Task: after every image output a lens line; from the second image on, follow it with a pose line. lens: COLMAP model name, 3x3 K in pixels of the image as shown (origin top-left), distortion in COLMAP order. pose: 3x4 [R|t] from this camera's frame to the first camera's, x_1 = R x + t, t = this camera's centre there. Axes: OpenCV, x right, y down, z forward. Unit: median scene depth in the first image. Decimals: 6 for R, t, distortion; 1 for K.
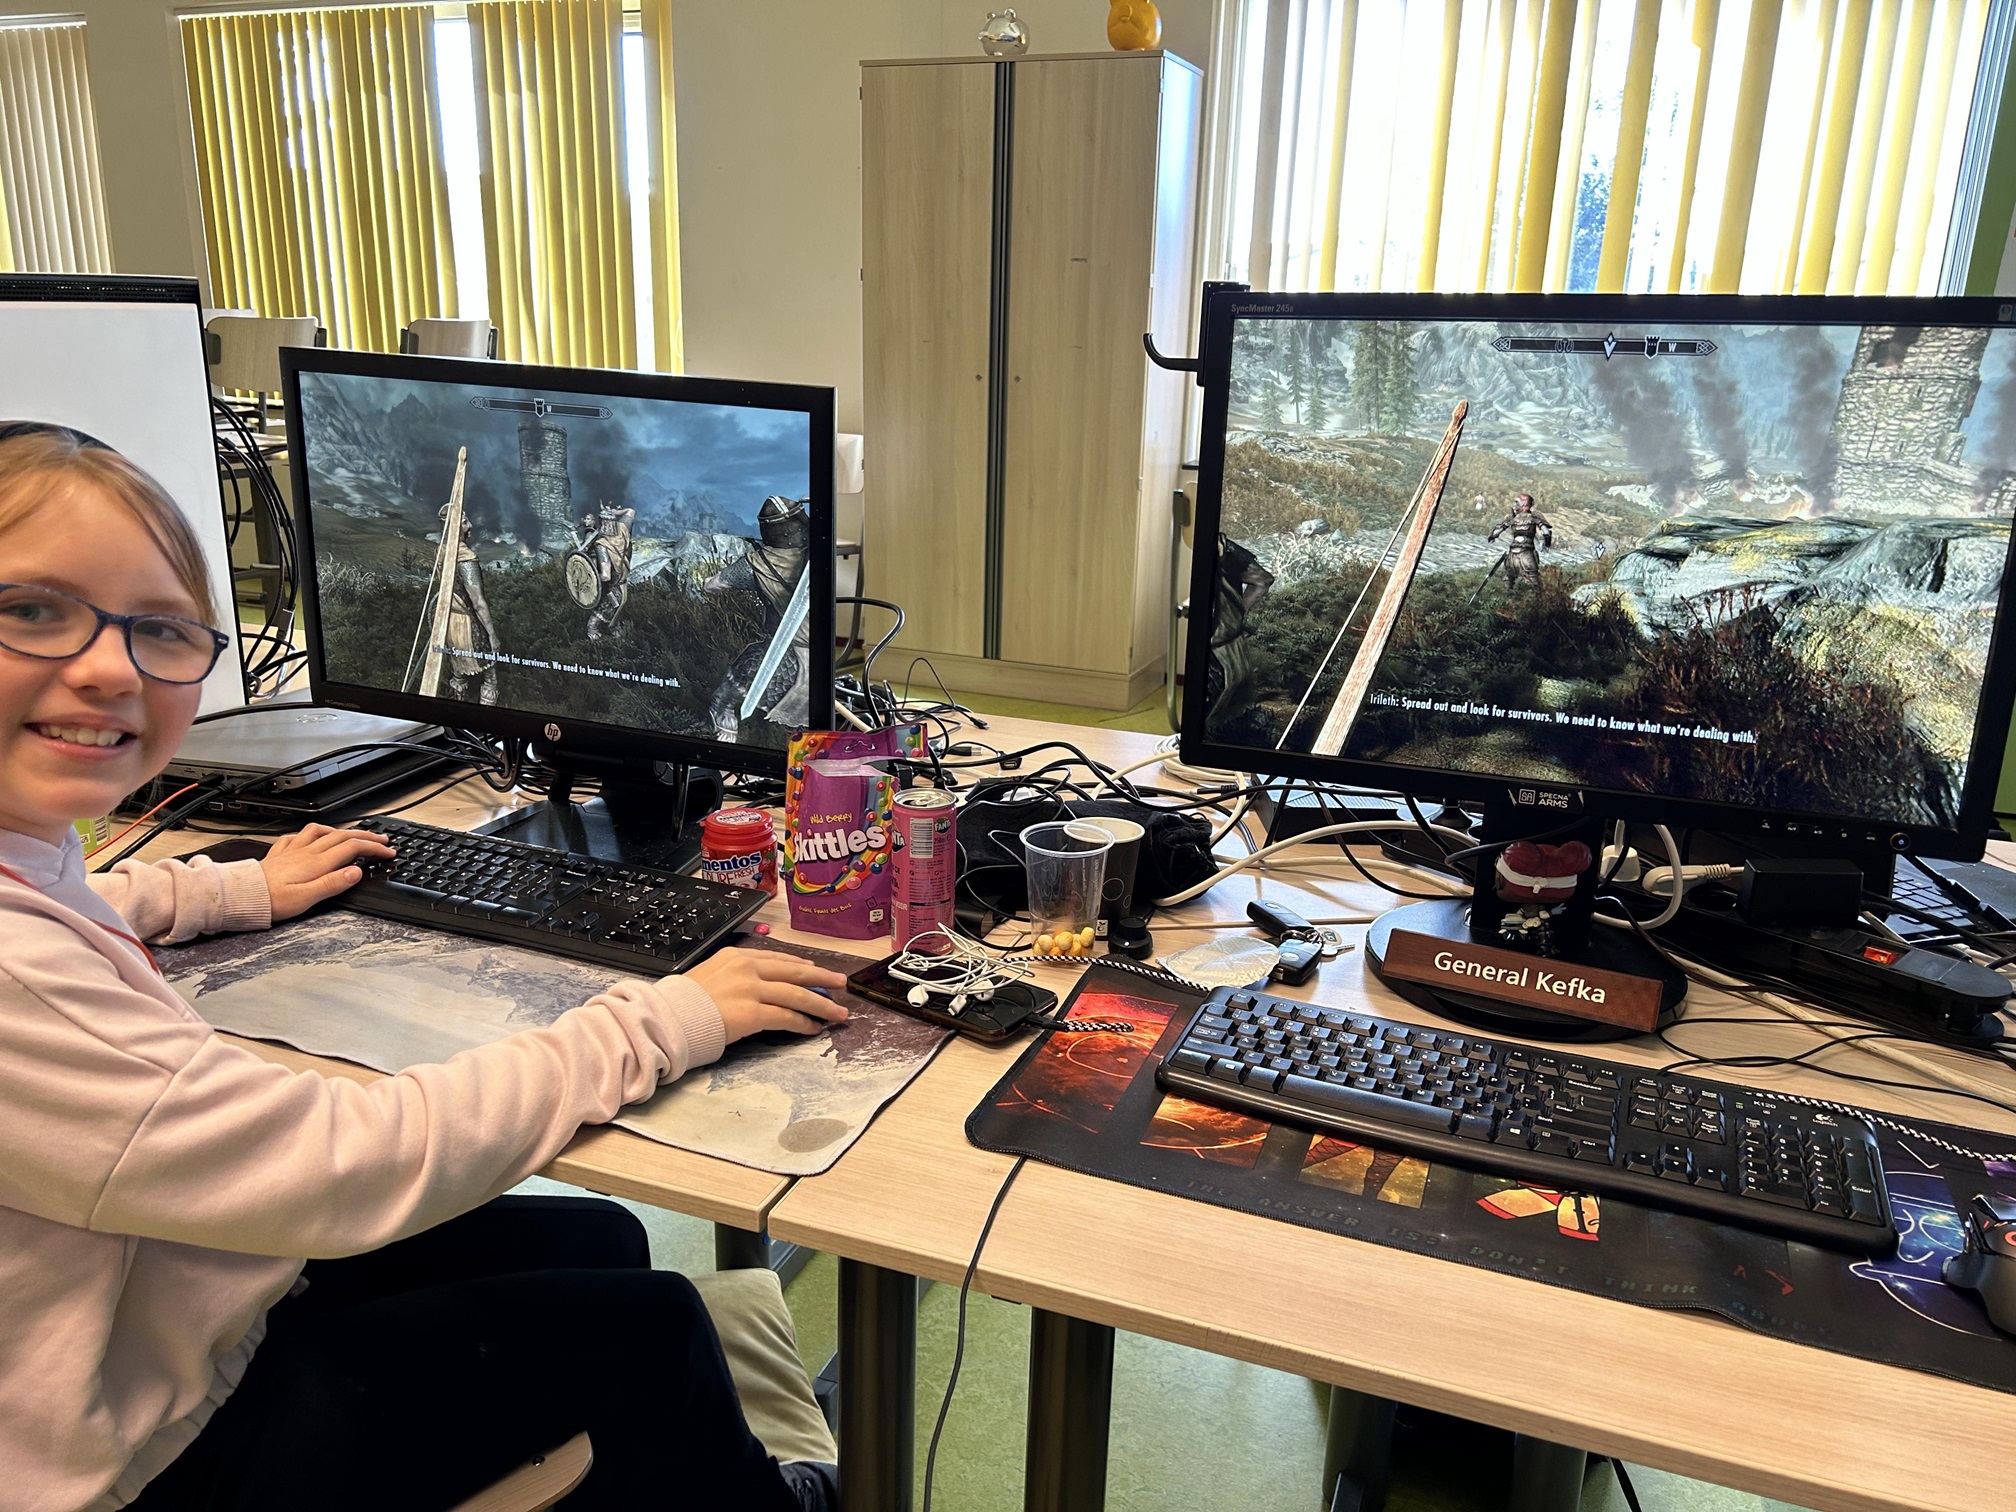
lens RADIAL K [[1521.0, 0, 1008.0], [0, 1521.0, 756.0], [0, 0, 1]] dist [-0.005468, -0.005559]
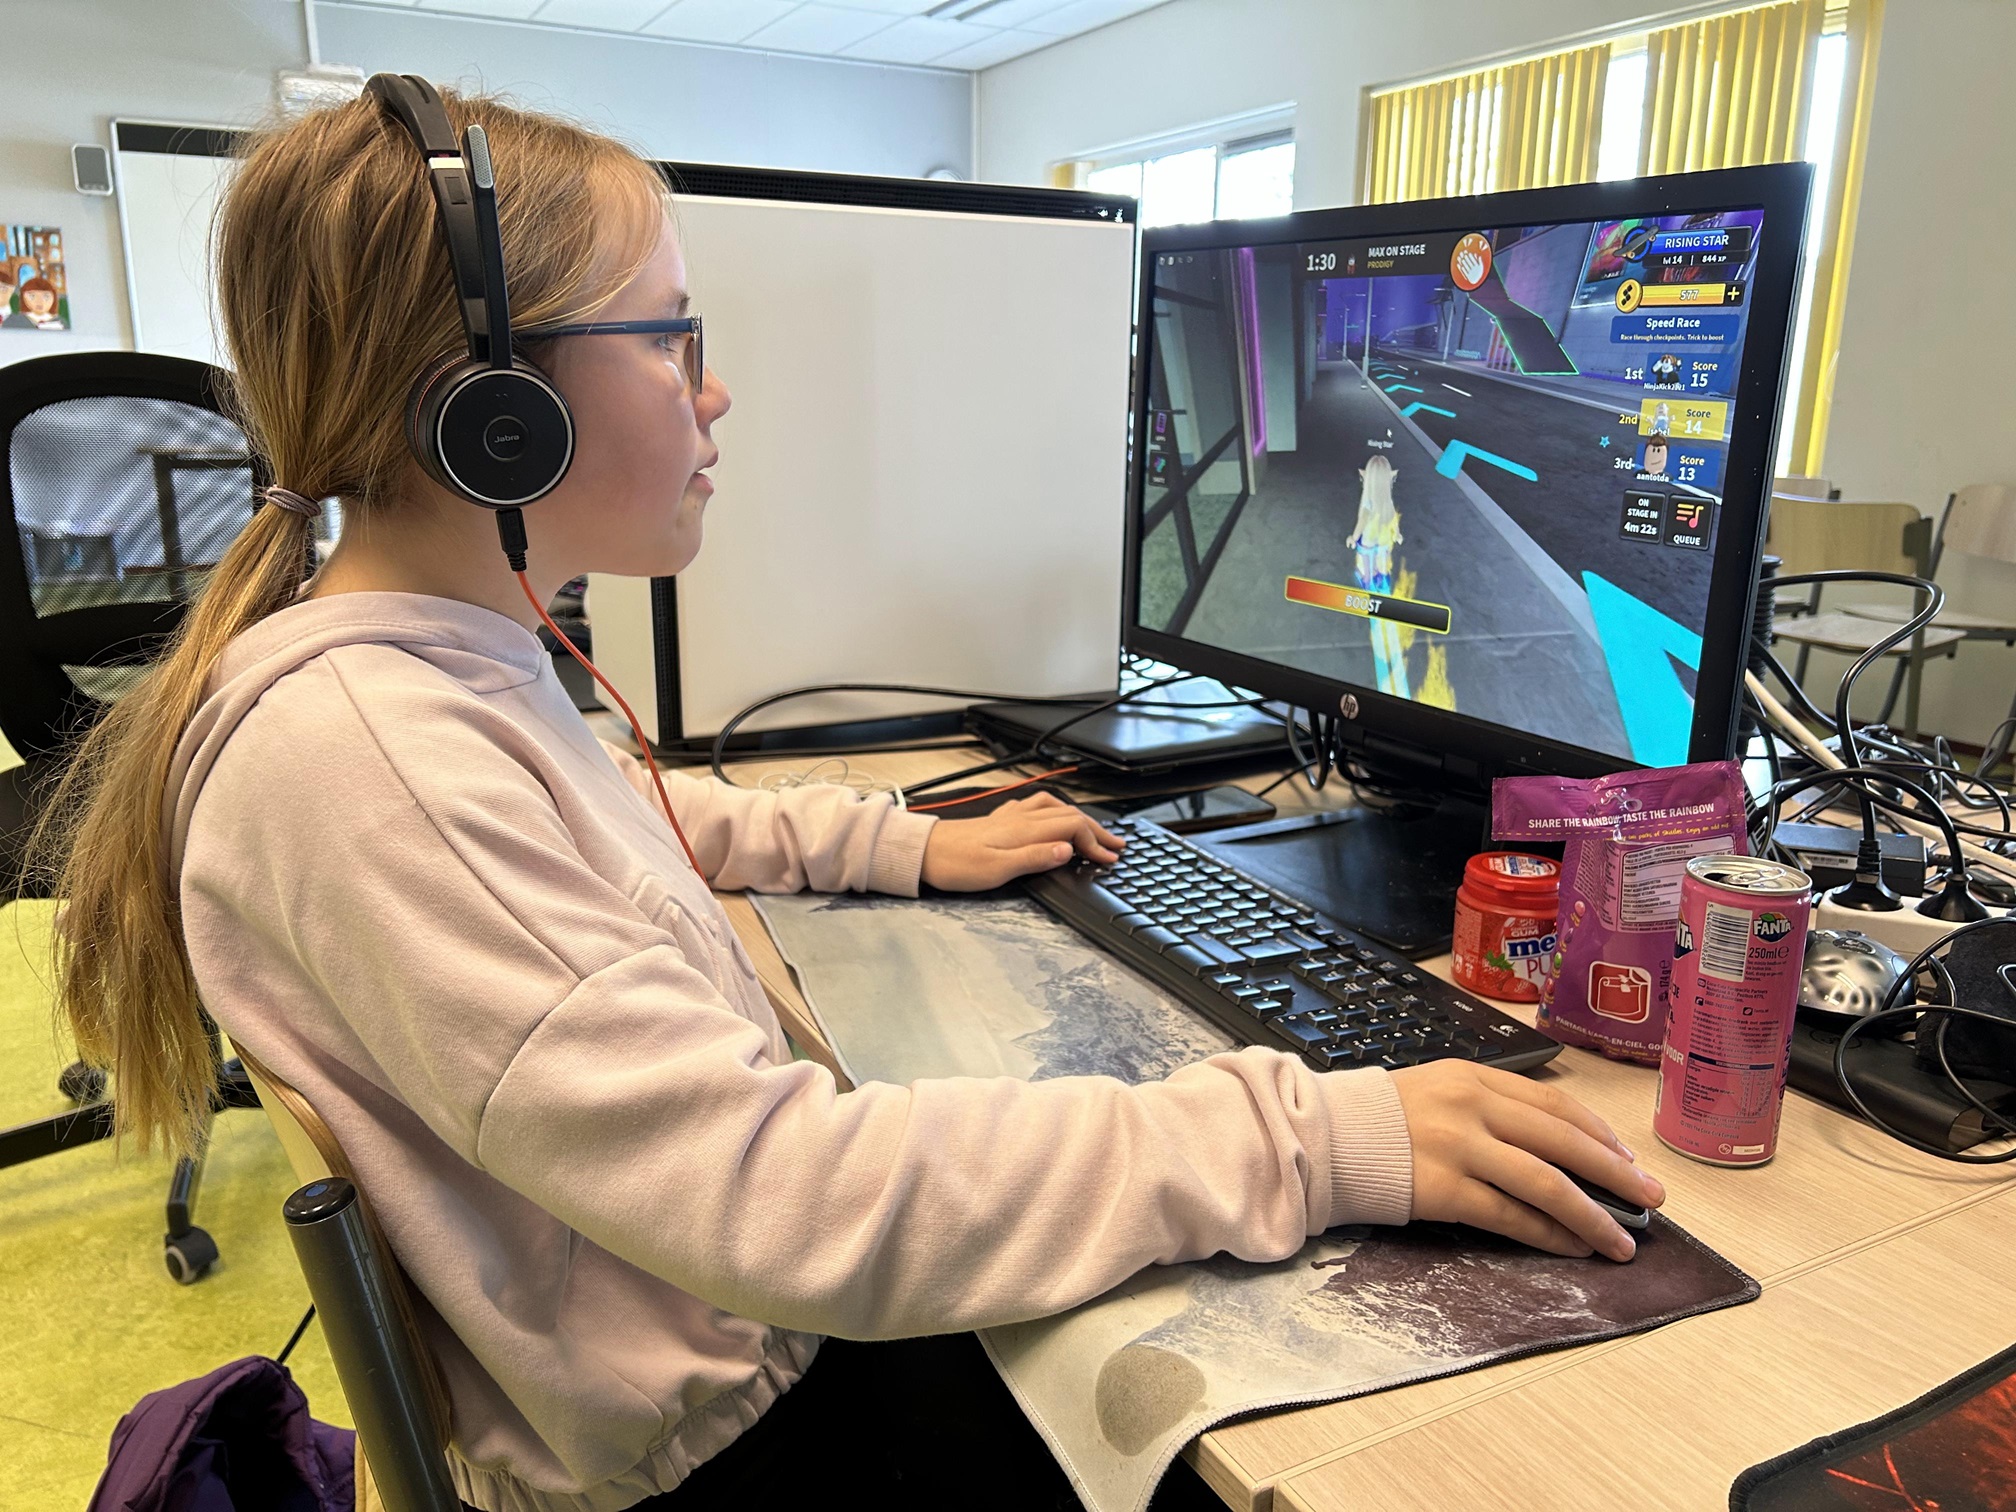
lens RADIAL K [[1521.0, 0, 1008.0], [0, 1521.0, 756.0], [0, 0, 1]] dist [-0.005468, -0.005559]
pose [[0.744792, 0.152377, -0.649666, 0.068703], [-0.199407, 0.979916, 0.001232, 0.036406], [0.636806, 0.128630, 0.760219, 0.402572]]
